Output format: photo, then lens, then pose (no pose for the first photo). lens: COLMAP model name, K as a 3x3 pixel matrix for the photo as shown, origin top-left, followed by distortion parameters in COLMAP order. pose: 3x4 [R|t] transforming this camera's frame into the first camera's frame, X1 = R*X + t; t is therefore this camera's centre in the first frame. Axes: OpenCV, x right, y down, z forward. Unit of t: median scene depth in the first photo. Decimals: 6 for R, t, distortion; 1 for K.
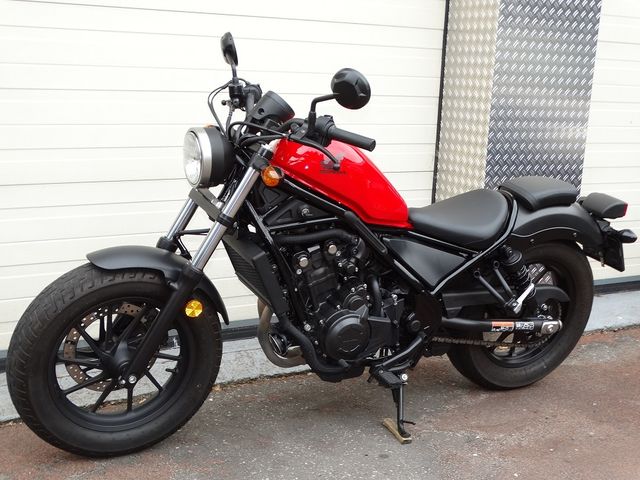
lens RADIAL K [[901.4, 0, 320.4], [0, 901.4, 273.9], [0, 0, 1]] dist [-0.025778, 0.001828]
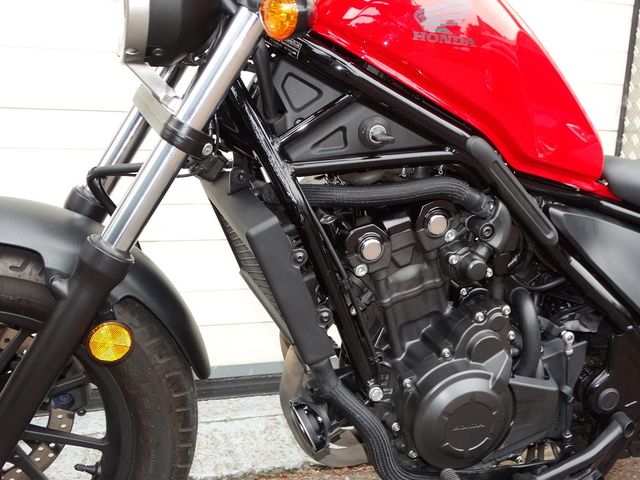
lens RADIAL K [[901.4, 0, 320.4], [0, 901.4, 273.9], [0, 0, 1]] dist [-0.025778, 0.001828]
pose [[0.990618, 0.040196, -0.130614, 0.014994], [-0.044743, 0.998484, -0.032068, 0.014240], [0.129127, 0.037611, 0.990915, 0.535862]]
